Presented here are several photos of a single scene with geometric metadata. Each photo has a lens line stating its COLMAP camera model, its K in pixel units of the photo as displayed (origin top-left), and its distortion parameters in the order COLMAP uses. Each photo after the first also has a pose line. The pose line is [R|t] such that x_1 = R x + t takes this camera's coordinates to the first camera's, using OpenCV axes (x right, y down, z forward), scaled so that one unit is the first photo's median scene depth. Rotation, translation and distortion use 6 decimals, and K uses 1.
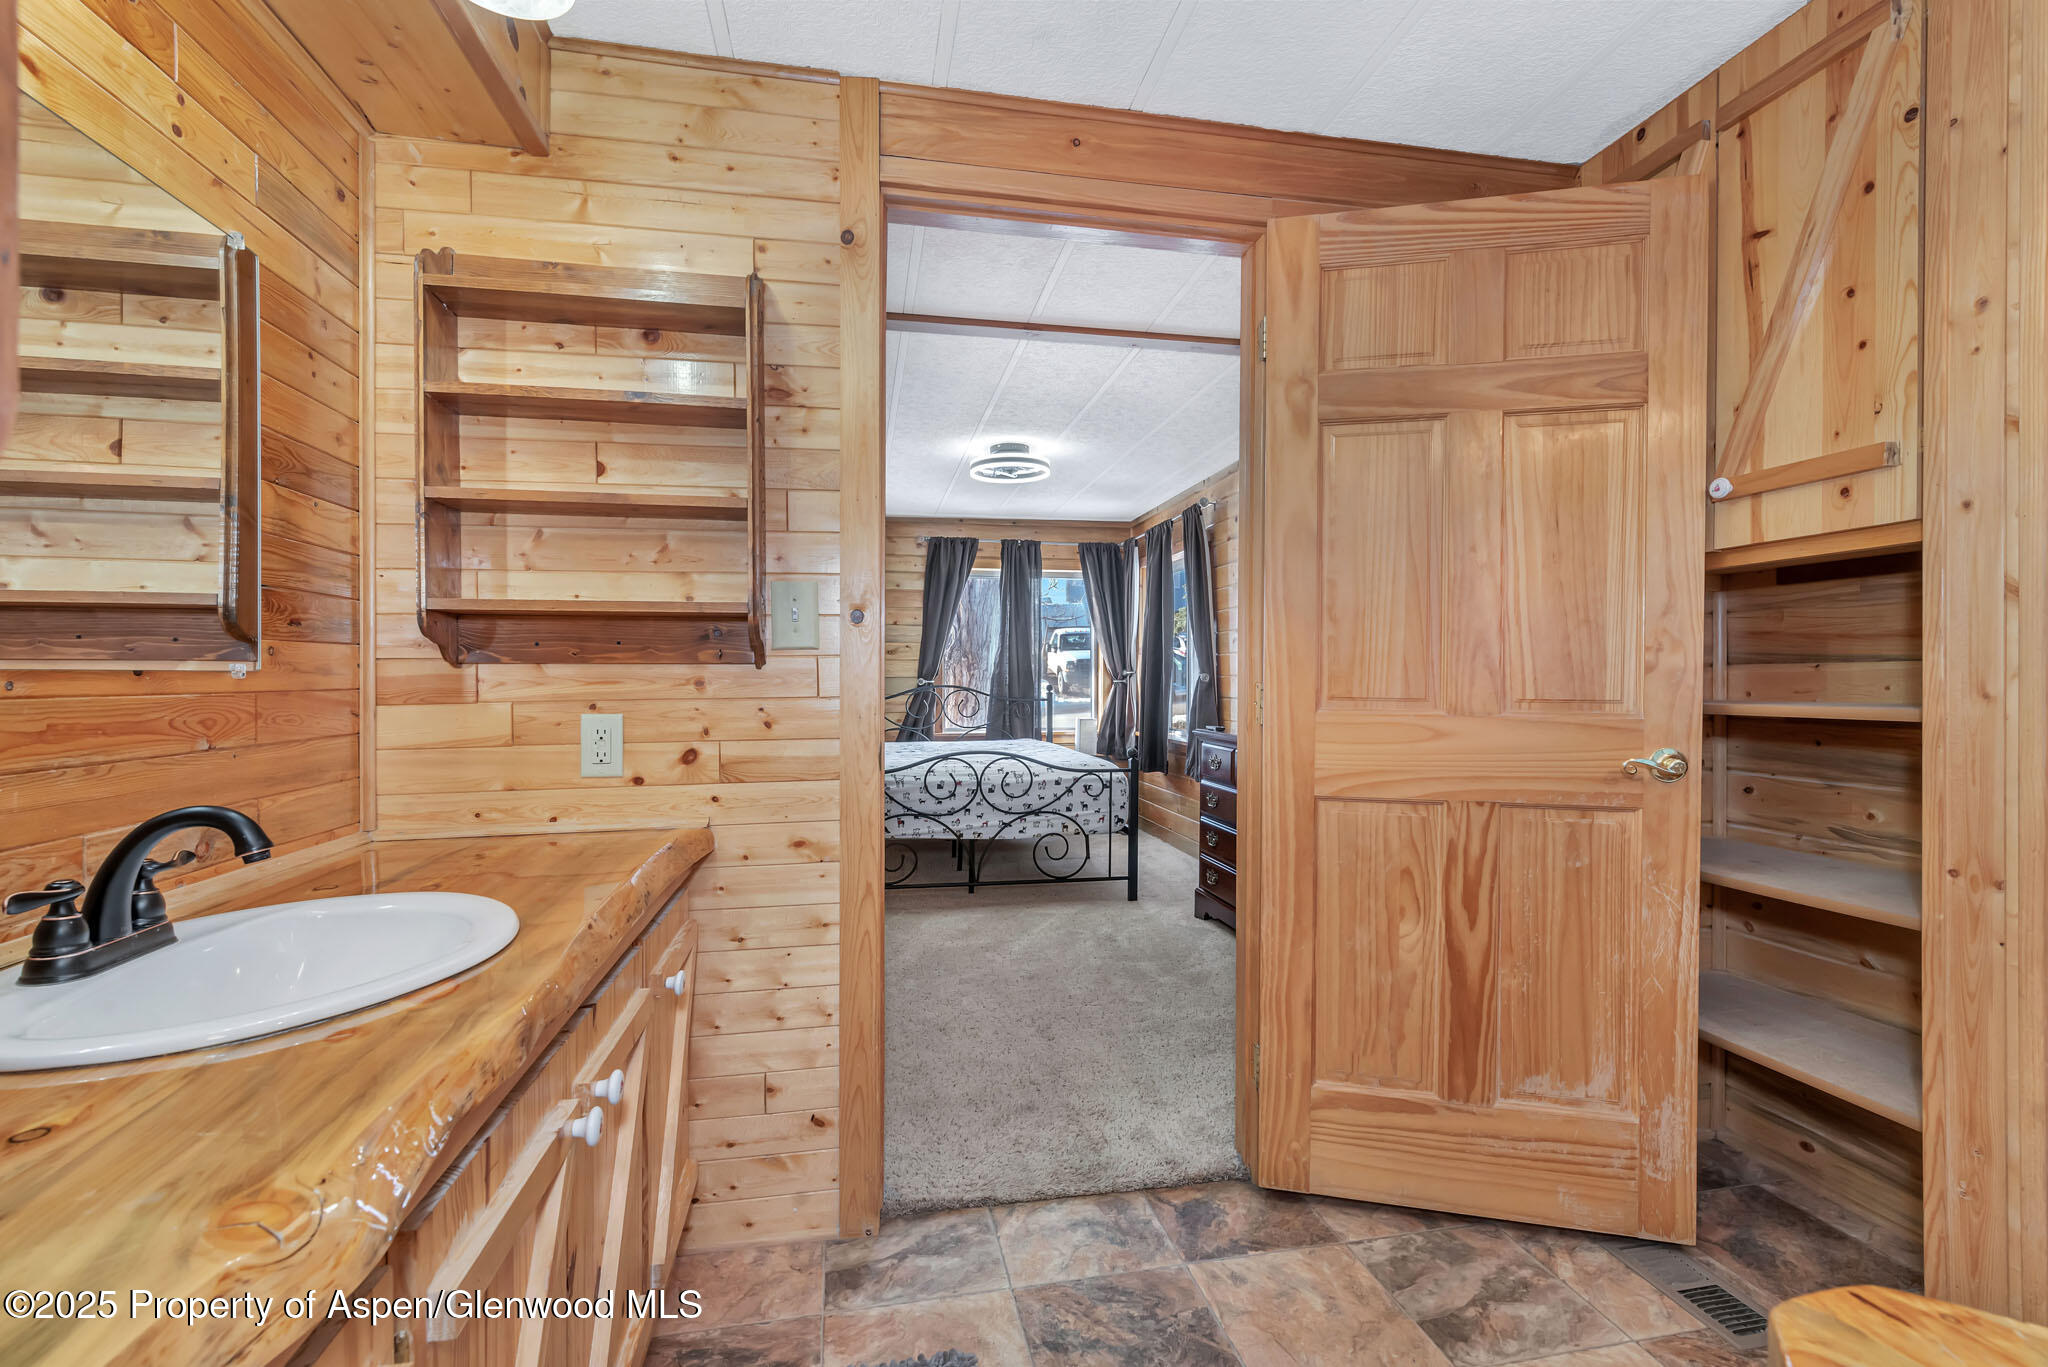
lens RADIAL K [[899.1, 0, 1017.3], [0, 899.1, 684.4], [0, 0, 1]] dist [0.001909, 0.000863]
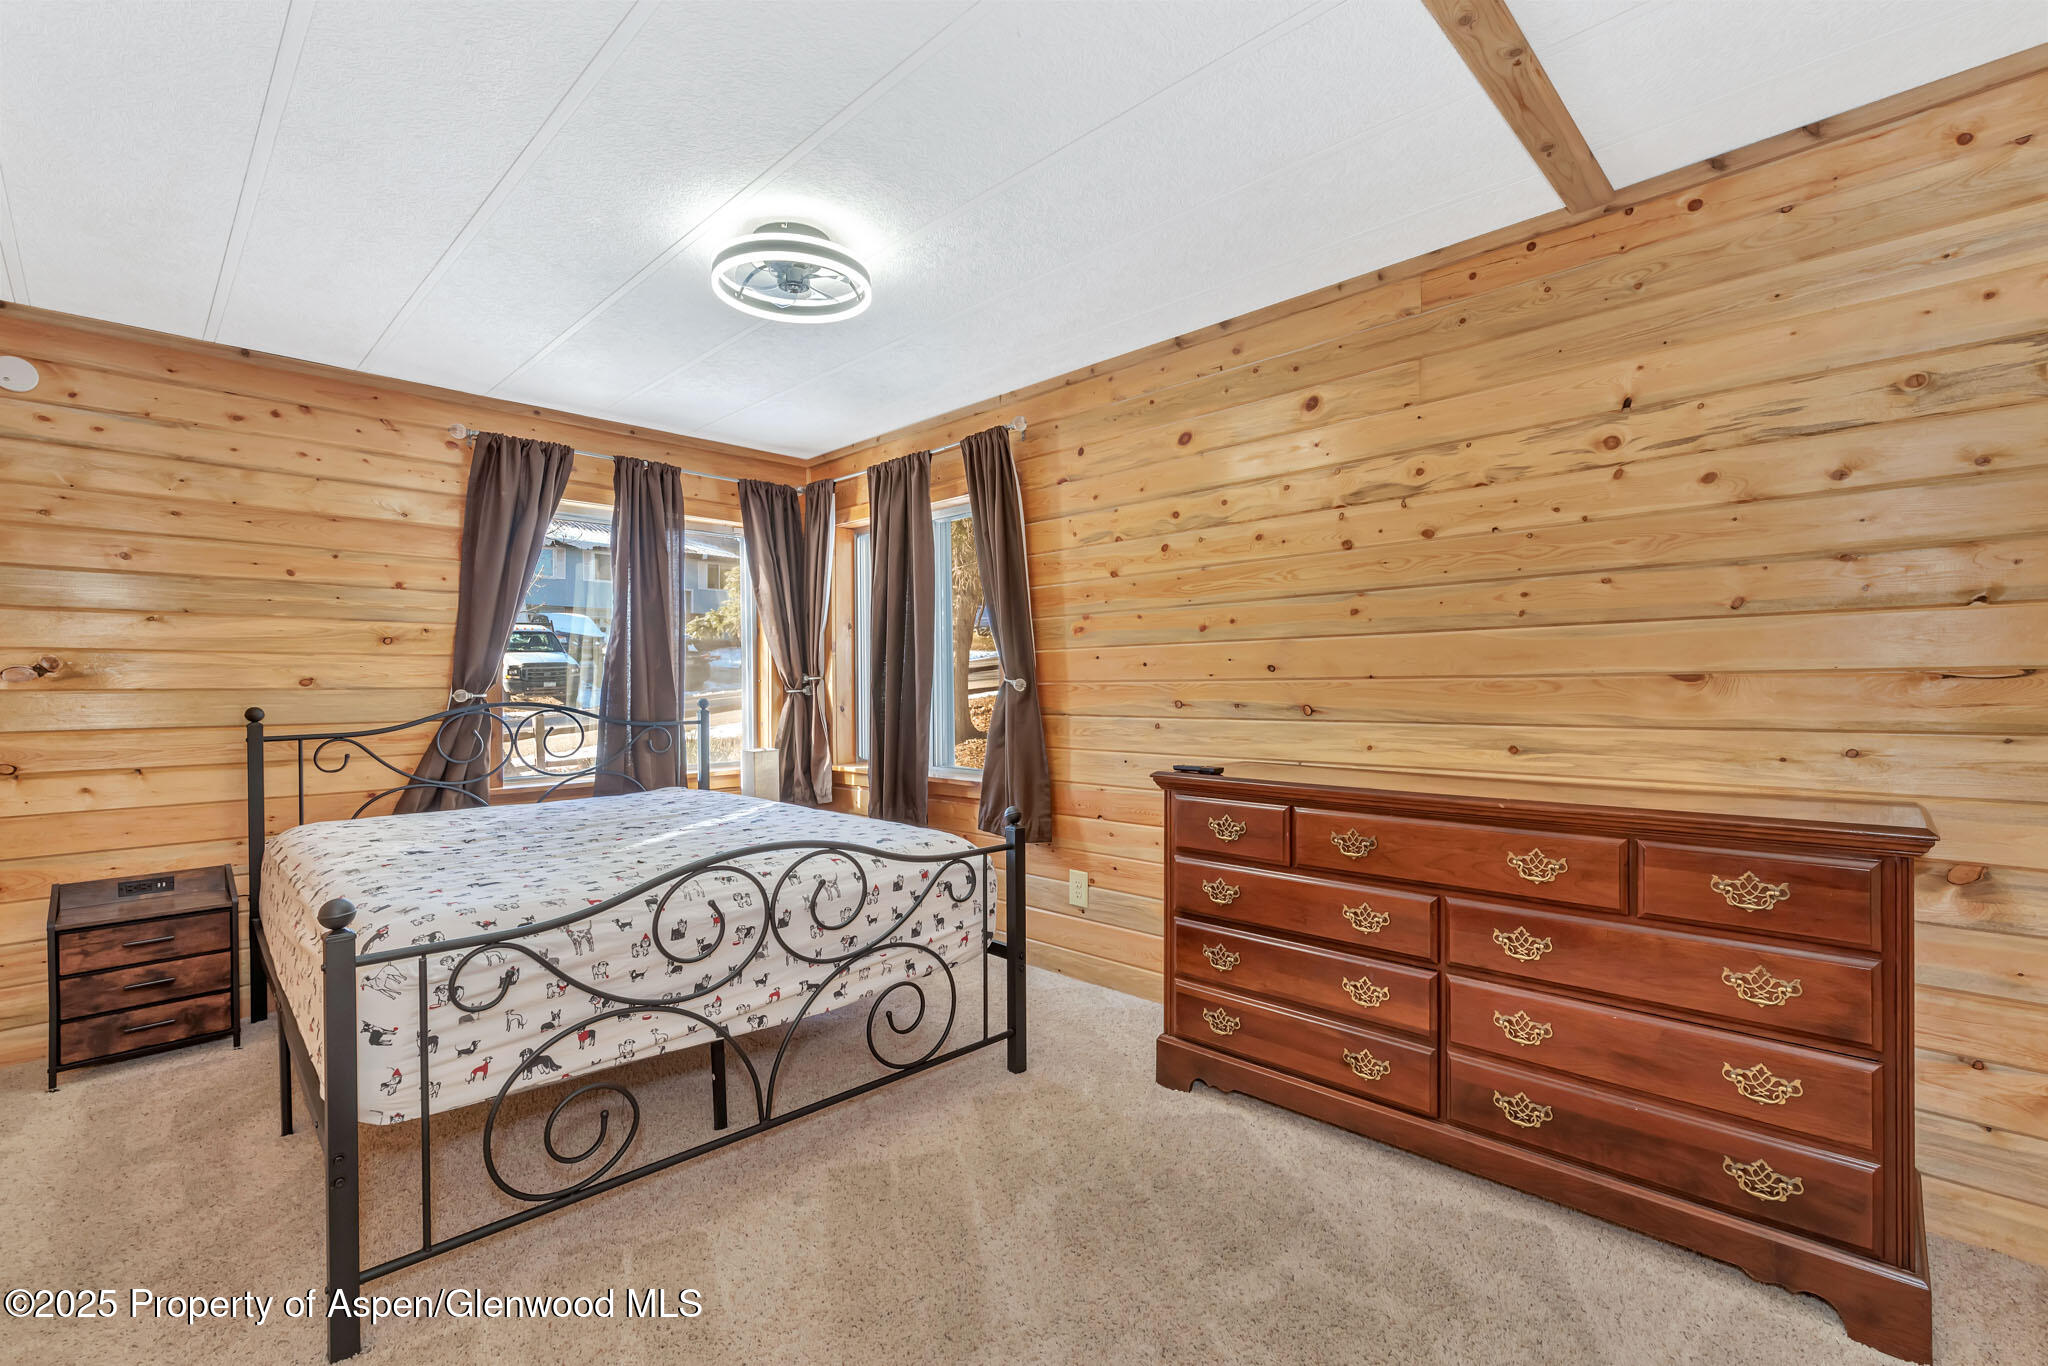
lens RADIAL K [[899.1, 0, 1037.4], [0, 899.1, 675.9], [0, 0, 1]] dist [0.001909, 0.000863]
pose [[0.816591, -0.004166, 0.577202, -0.195046], [0.010852, 0.999908, -0.008137, -0.010299], [-0.577115, 0.012908, 0.816561, 0.514548]]
